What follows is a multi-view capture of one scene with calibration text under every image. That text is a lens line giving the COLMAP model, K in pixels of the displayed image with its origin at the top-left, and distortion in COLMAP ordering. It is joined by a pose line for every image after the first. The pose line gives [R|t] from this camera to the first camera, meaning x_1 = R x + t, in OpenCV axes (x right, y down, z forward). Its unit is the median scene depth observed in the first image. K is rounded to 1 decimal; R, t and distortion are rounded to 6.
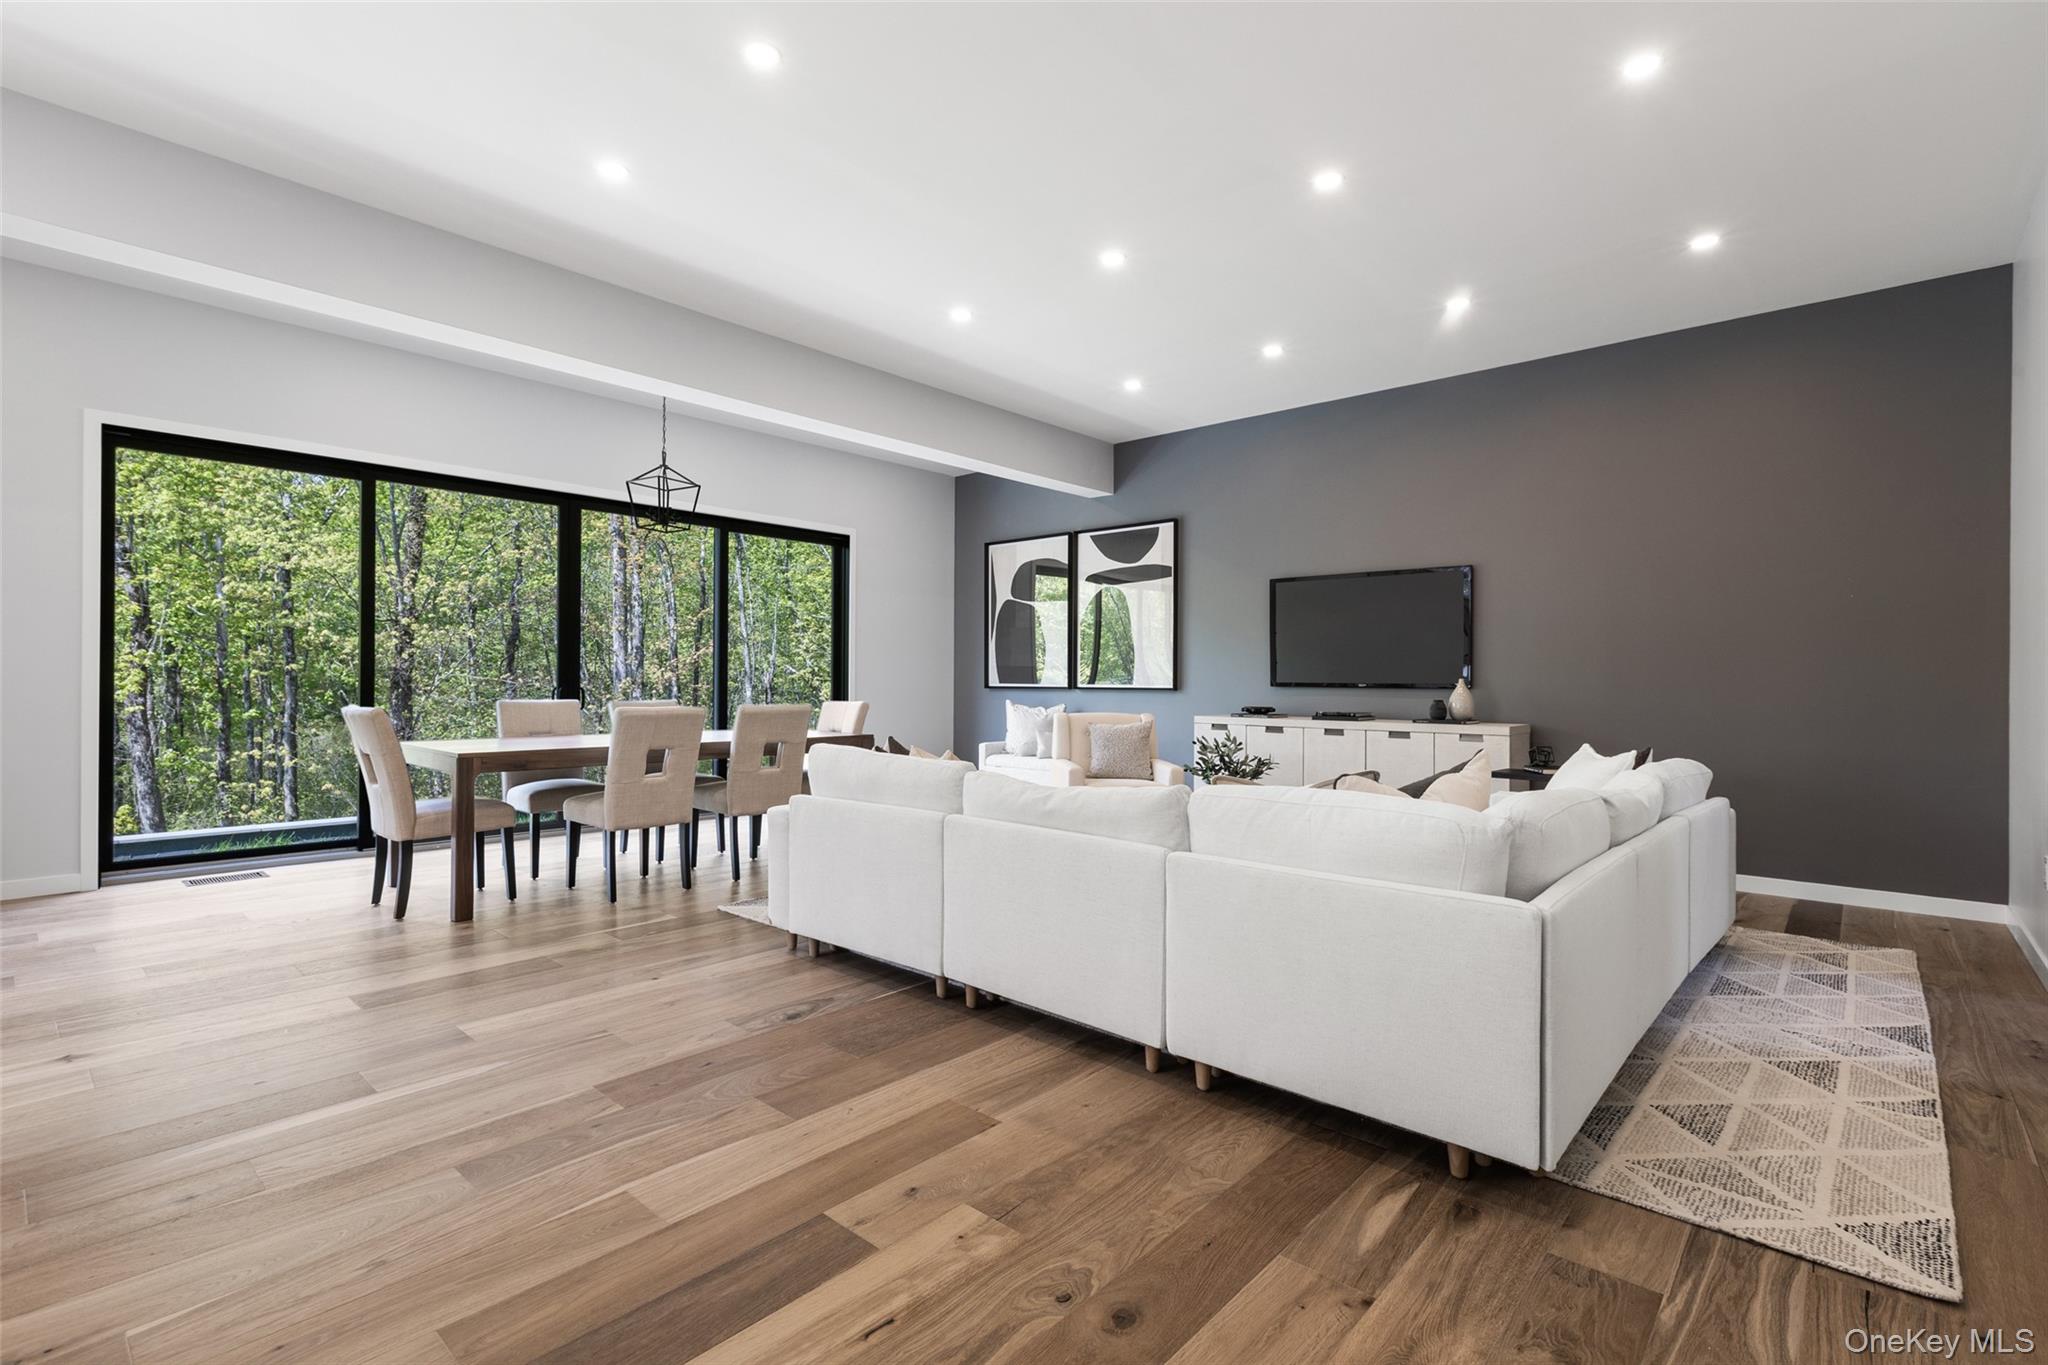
lens RADIAL K [[949.7, 0, 1021.6], [0, 949.7, 679.4], [0, 0, 1]] dist [-0.001003, -0.000371]
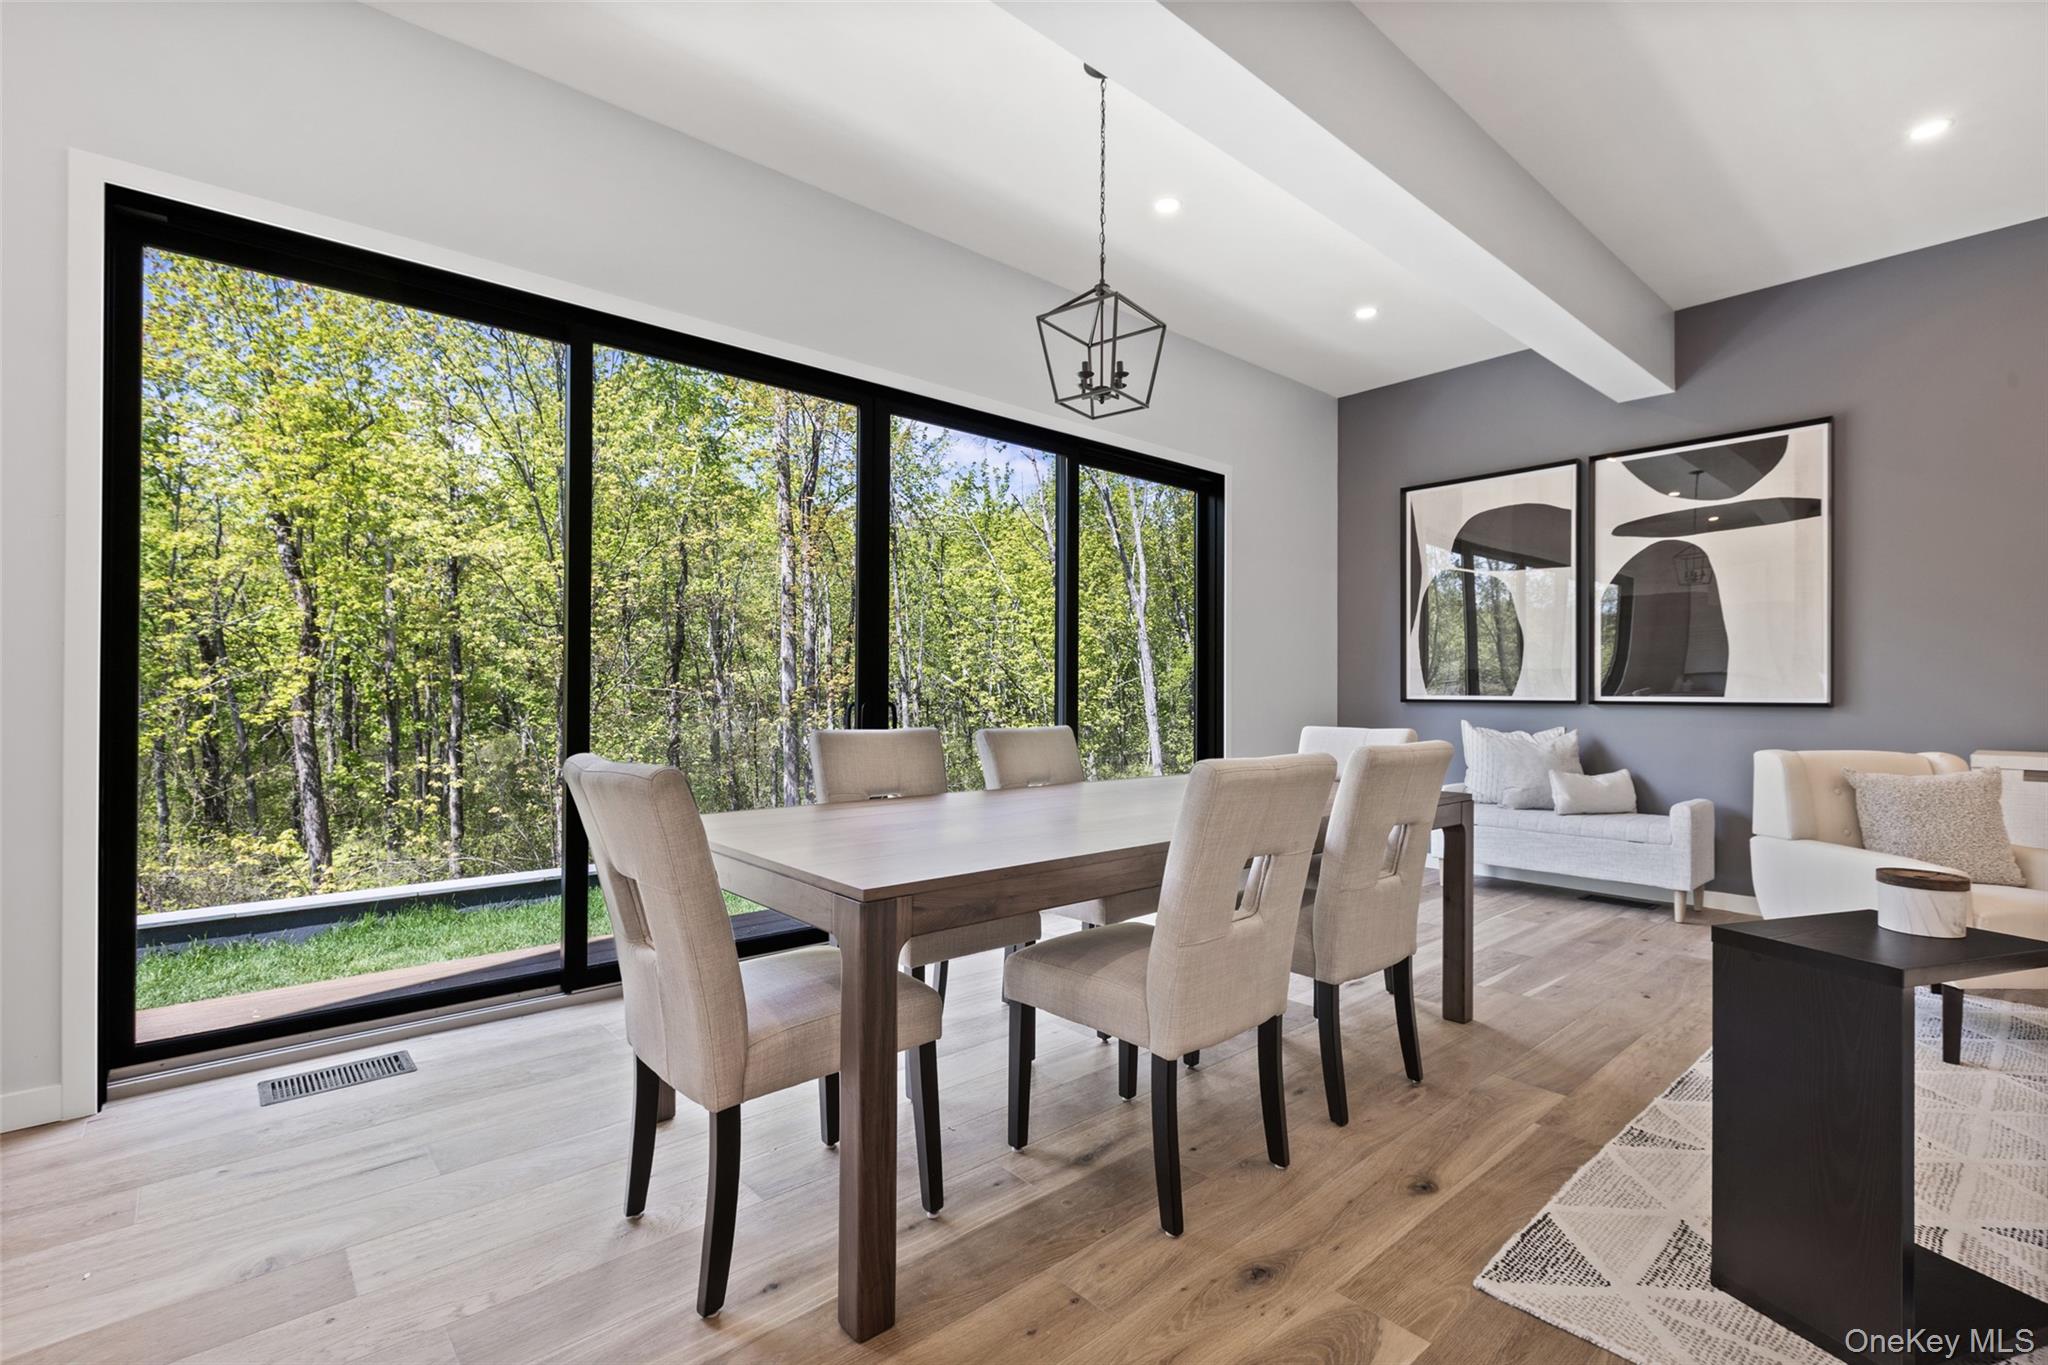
lens RADIAL K [[934.8, 0, 1016.3], [0, 934.8, 686.1], [0, 0, 1]] dist [0.001679, 0.000463]
pose [[0.993100, -0.002251, -0.117250, -0.254277], [0.001844, 0.999992, -0.003576, -0.000245], [0.117257, 0.003335, 0.993096, 0.331717]]
